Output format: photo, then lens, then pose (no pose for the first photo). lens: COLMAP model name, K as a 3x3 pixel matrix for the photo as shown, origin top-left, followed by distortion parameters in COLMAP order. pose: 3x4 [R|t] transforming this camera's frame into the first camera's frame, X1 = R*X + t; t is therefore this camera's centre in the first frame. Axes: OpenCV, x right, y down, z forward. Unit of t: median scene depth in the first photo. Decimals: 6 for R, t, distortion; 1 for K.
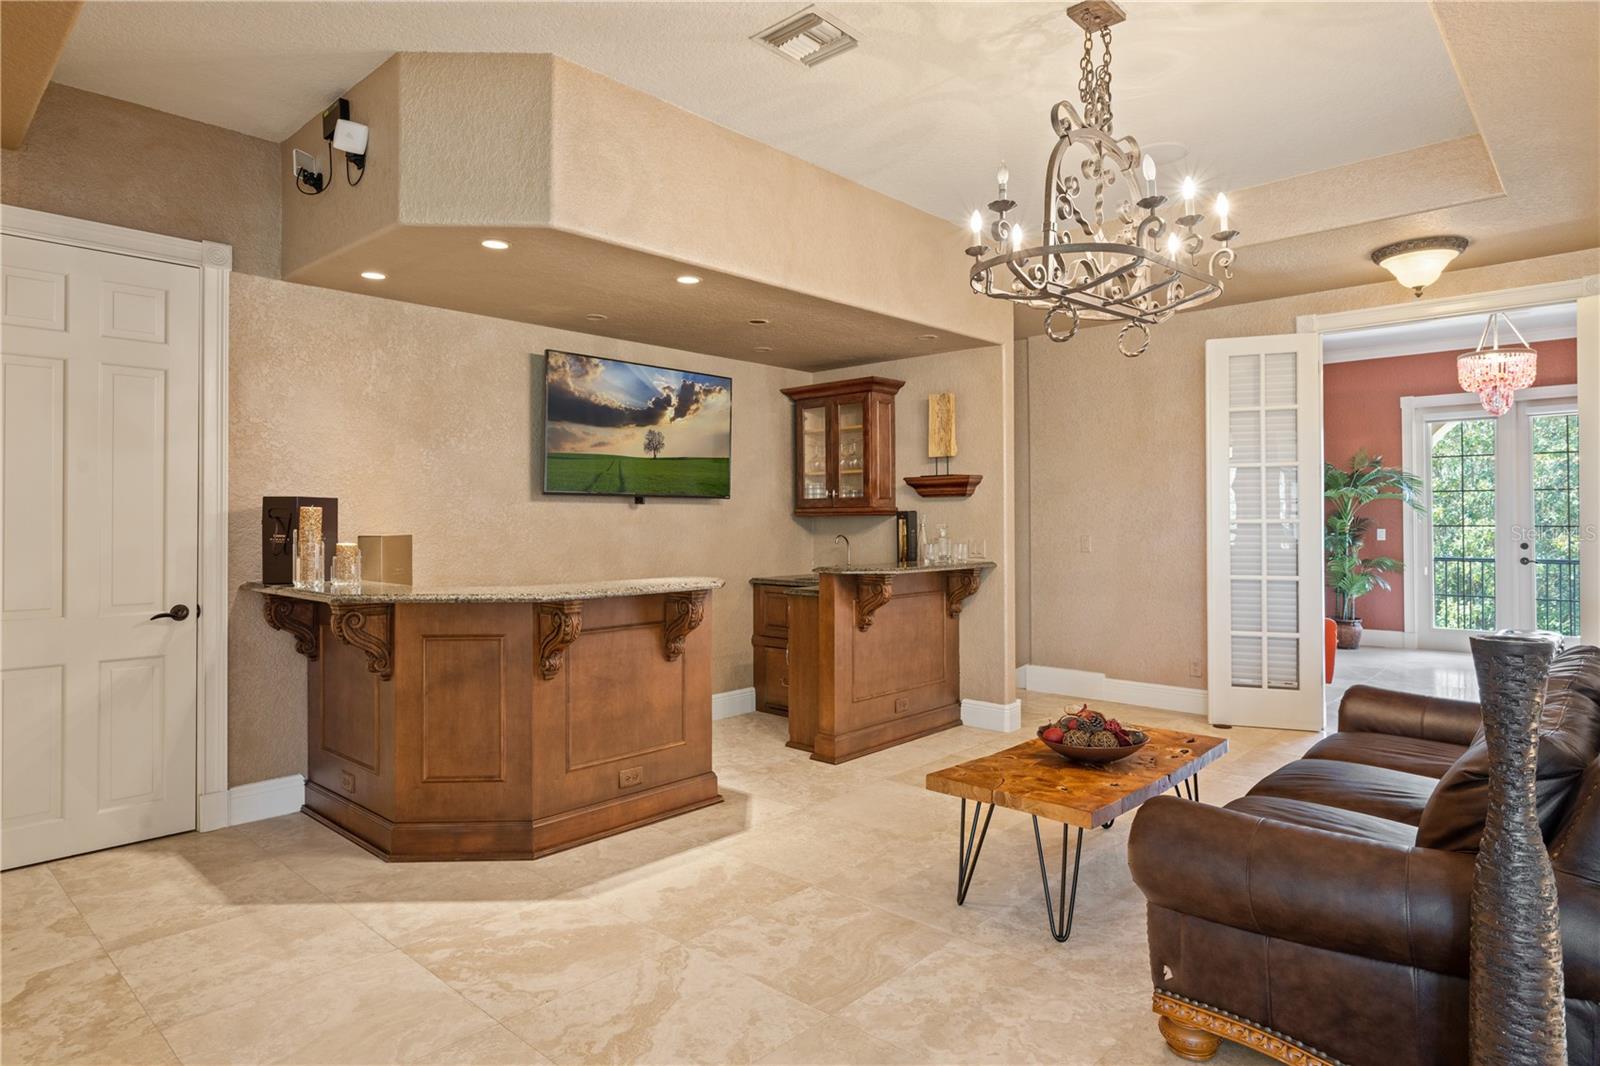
lens RADIAL K [[908.8, 0, 798.0], [0, 908.8, 516.8], [0, 0, 1]] dist [-0.003825, 0.003302]
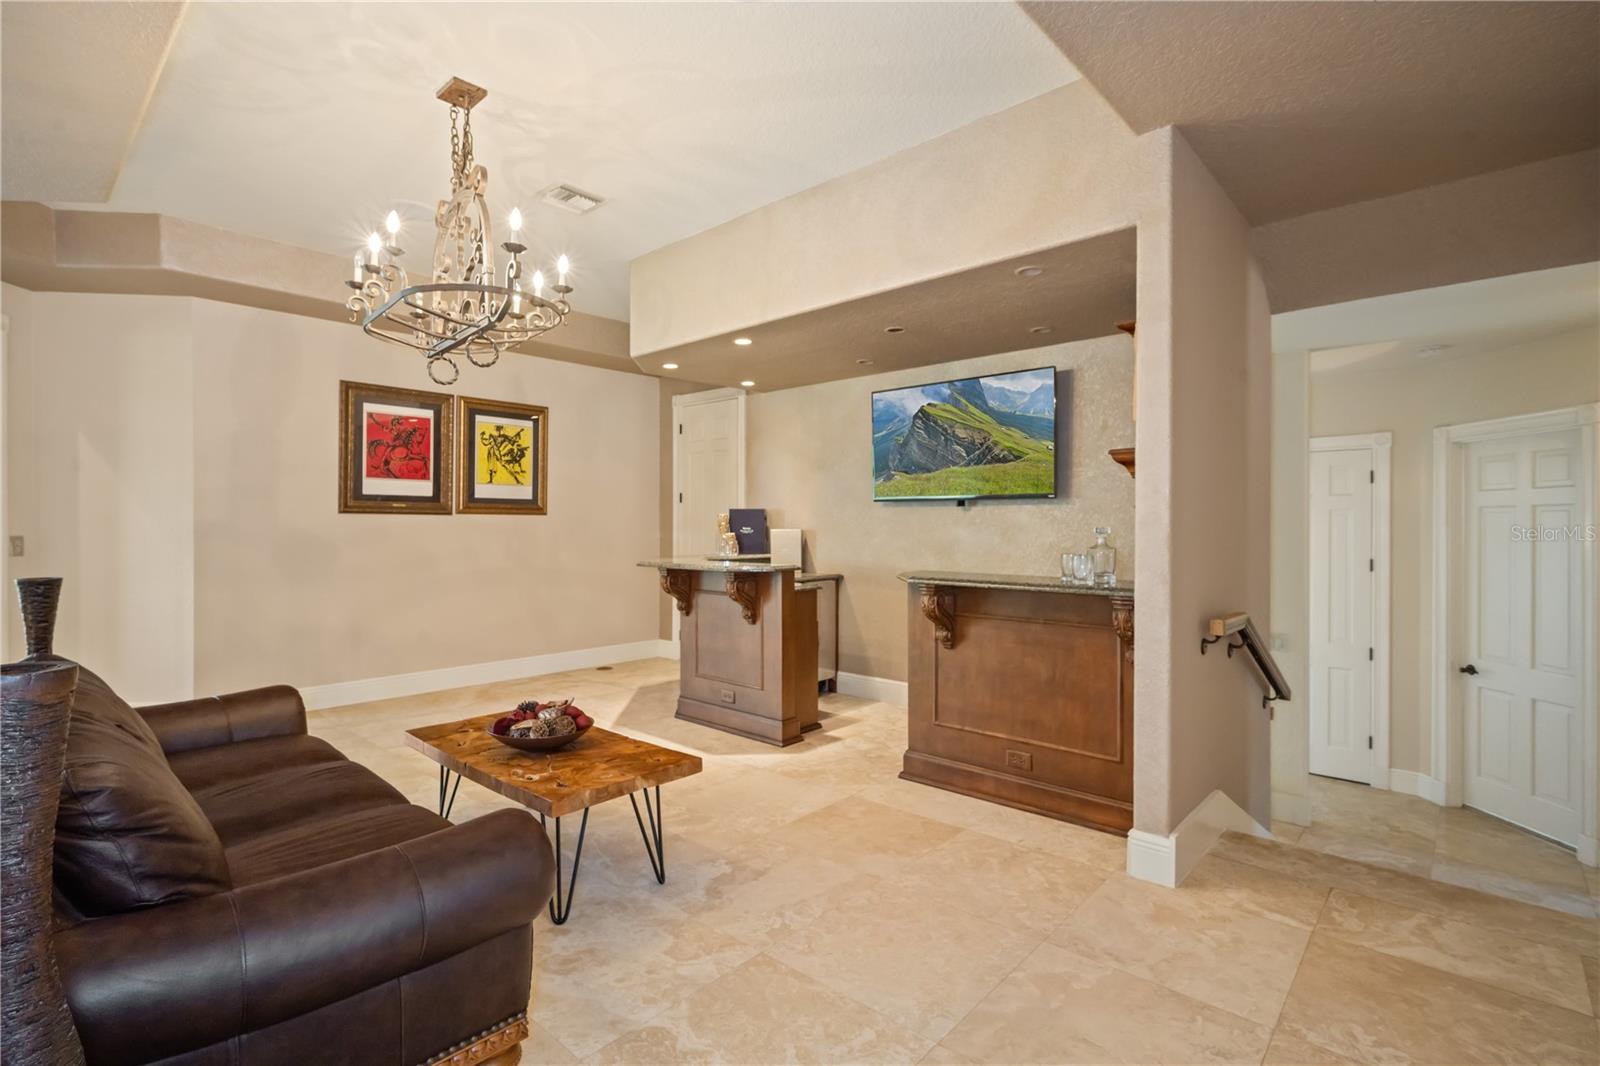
lens RADIAL K [[745.6, 0, 805.1], [0, 745.6, 530.3], [0, 0, 1]] dist [-0.005809, -0.000716]
pose [[0.023471, 0.019251, -0.999539, 1.139531], [0.006896, 0.999788, 0.019417, -0.003588], [0.999701, -0.007348, 0.023334, 1.231205]]
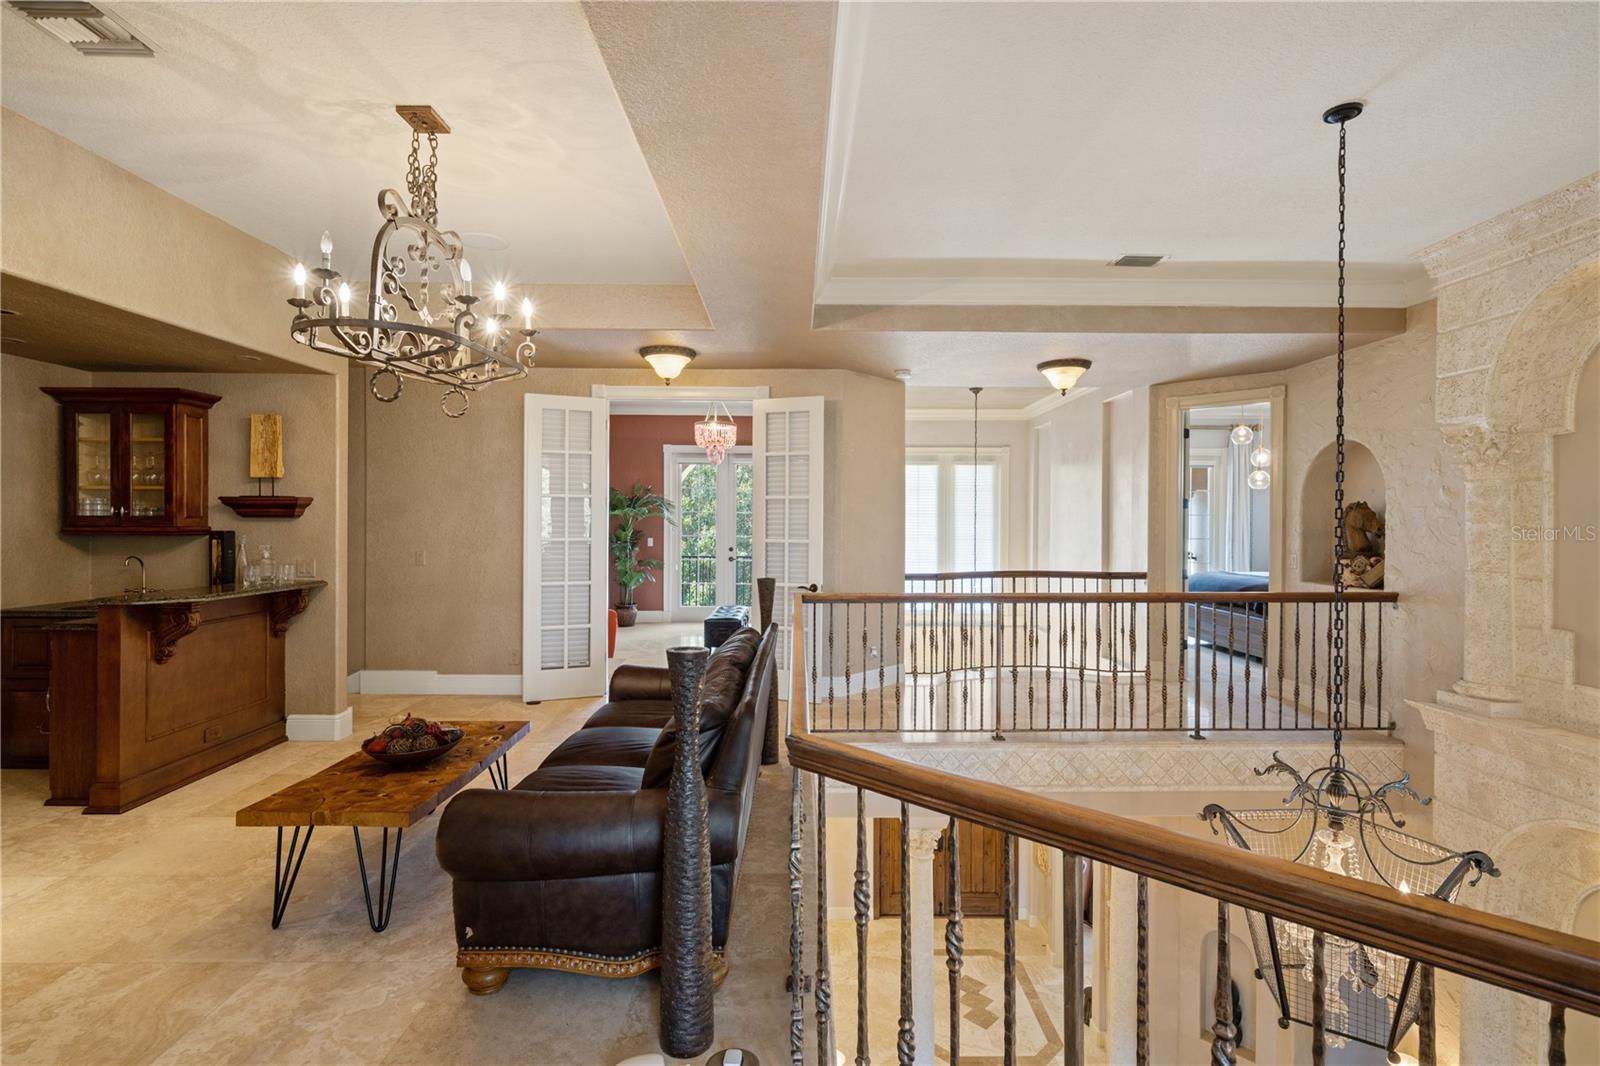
lens RADIAL K [[764.9, 0, 803.0], [0, 764.9, 529.4], [0, 0, 1]] dist [0.000896, -0.000140]
pose [[0.723116, 0.005520, 0.690705, 0.006027], [-0.012447, 0.999910, 0.005040, -0.036153], [-0.690615, -0.012241, 0.723119, -0.040811]]
